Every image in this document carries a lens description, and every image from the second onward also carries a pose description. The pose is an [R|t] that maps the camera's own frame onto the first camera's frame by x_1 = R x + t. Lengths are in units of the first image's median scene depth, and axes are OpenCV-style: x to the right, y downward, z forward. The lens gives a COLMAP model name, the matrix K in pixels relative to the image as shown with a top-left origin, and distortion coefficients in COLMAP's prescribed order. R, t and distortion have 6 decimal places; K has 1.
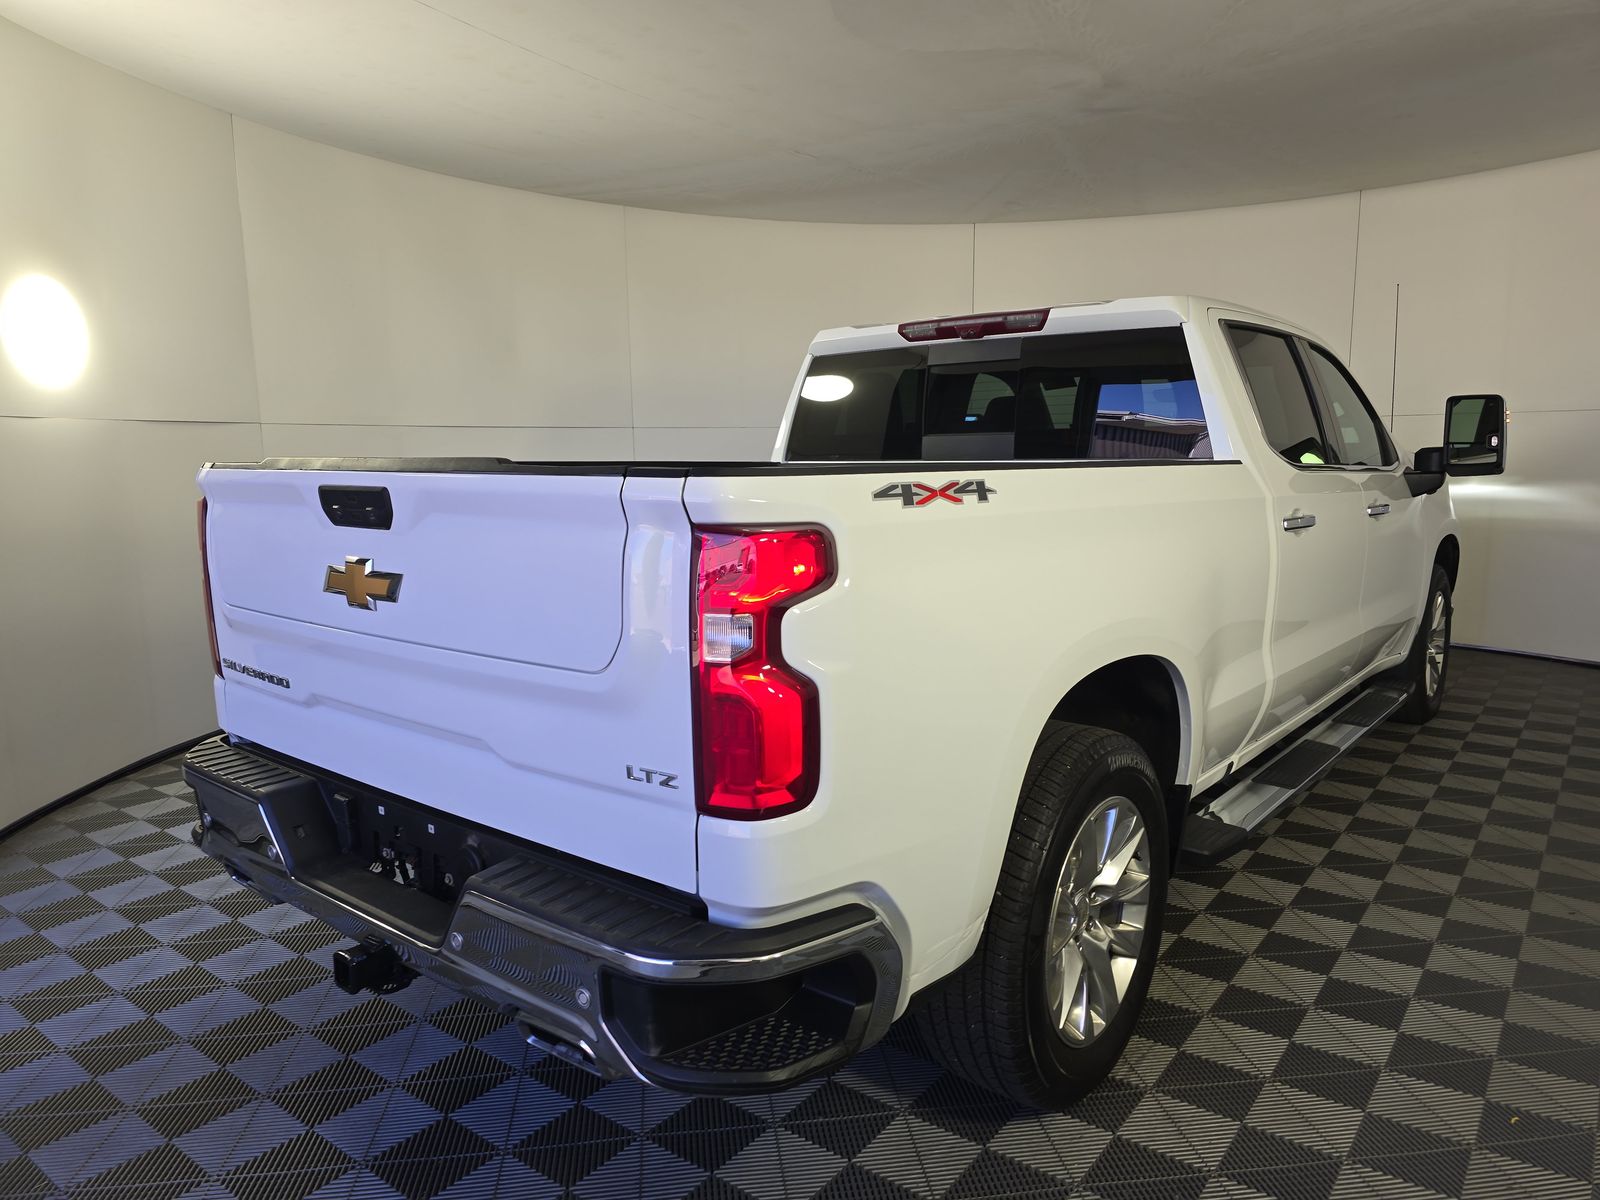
lens RADIAL K [[1069.9, 0, 800.0], [0, 1069.9, 600.0], [0, 0, 1]] dist [0.086338, -0.110477]
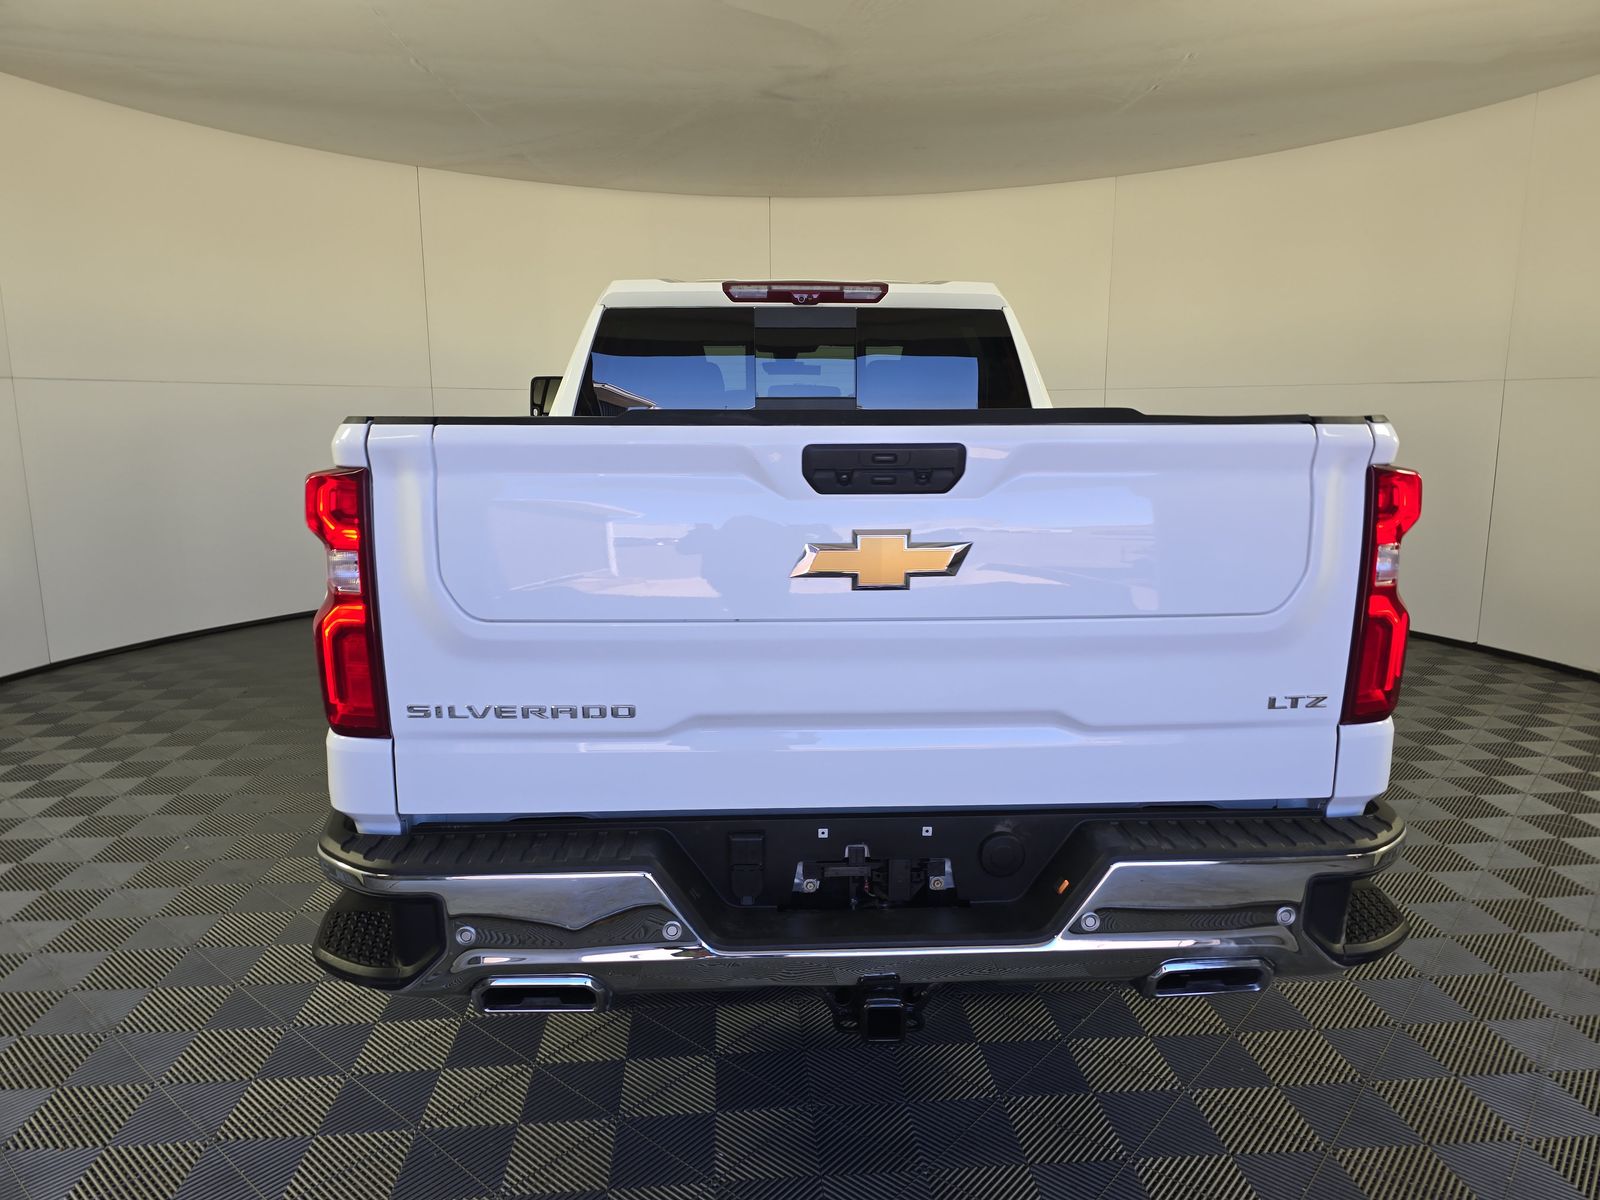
lens RADIAL K [[1069.9, 0, 800.0], [0, 1069.9, 600.0], [0, 0, 1]] dist [0.086338, -0.110477]
pose [[0.736897, -0.105475, 0.667725, -0.587531], [0.087808, 0.994319, 0.060160, -0.023445], [-0.670278, 0.014301, 0.741973, 0.246941]]
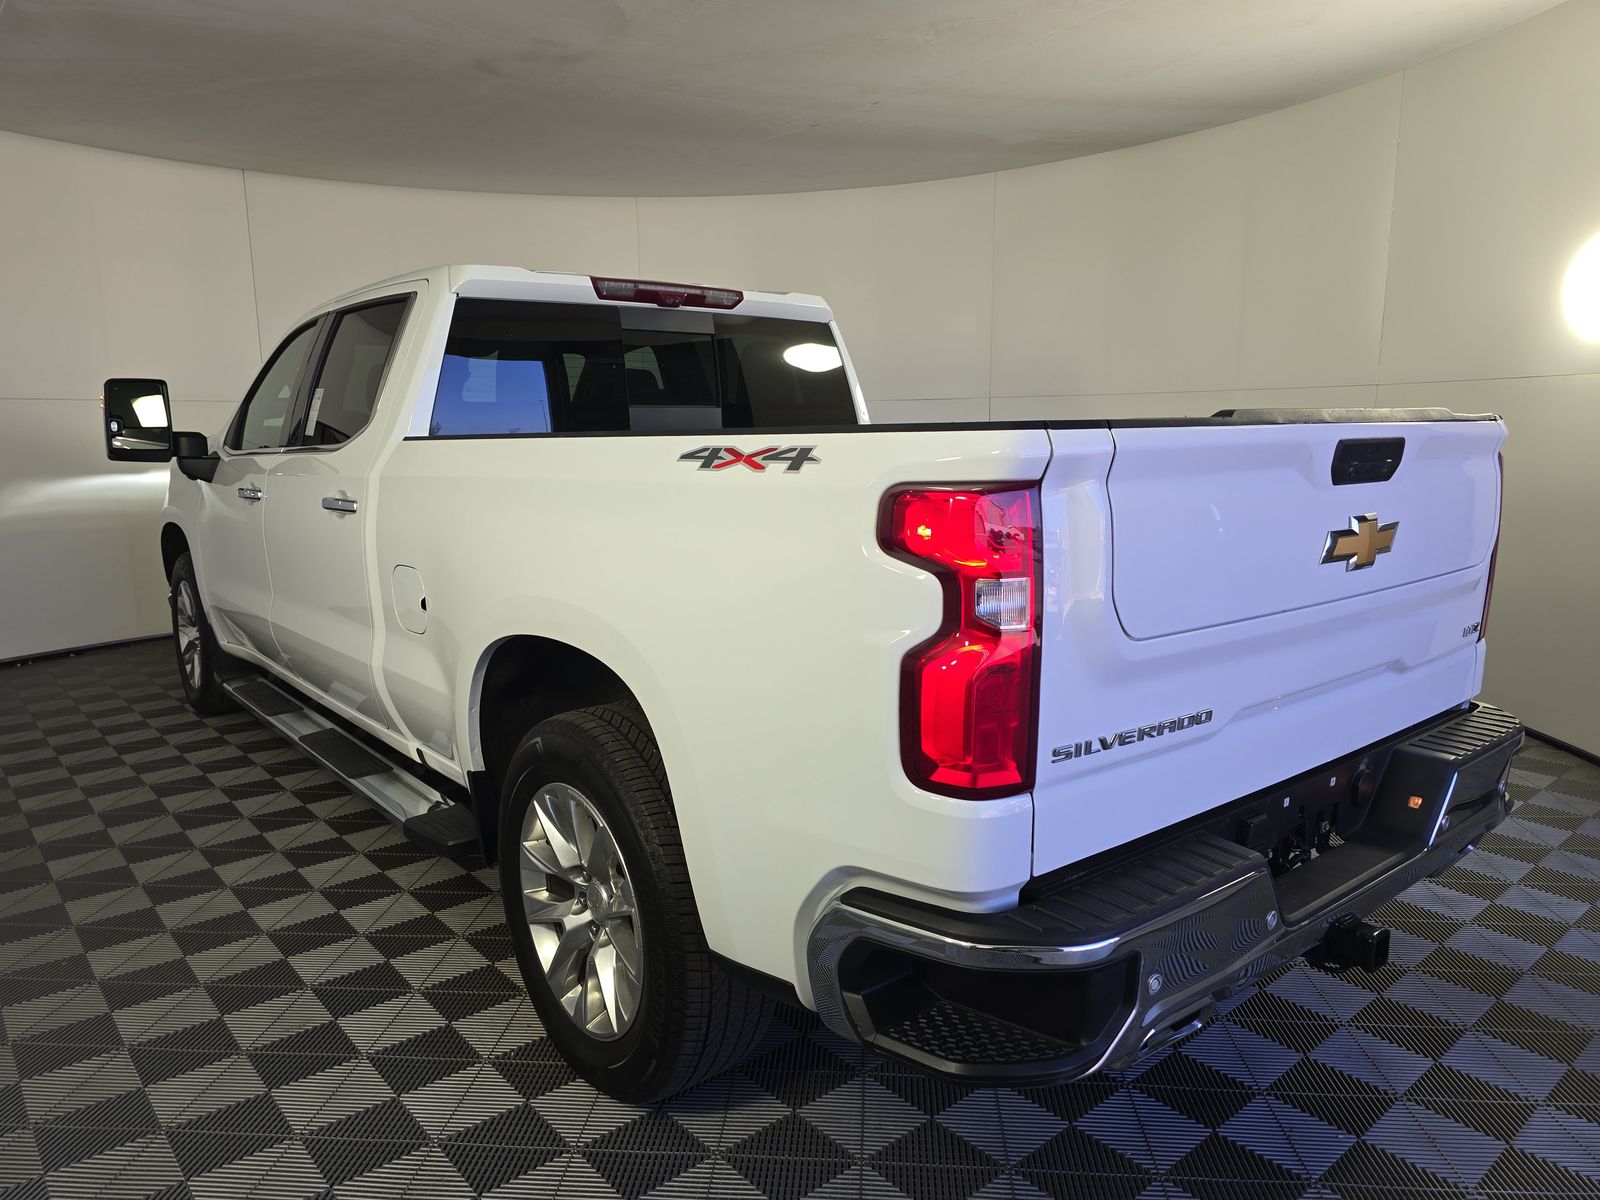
lens RADIAL K [[1069.9, 0, 800.0], [0, 1069.9, 600.0], [0, 0, 1]] dist [0.086338, -0.110477]
pose [[0.195684, -0.151052, 0.968964, -0.826351], [0.146586, 0.981471, 0.123398, -0.089223], [-0.969650, 0.117890, 0.214200, 0.735256]]
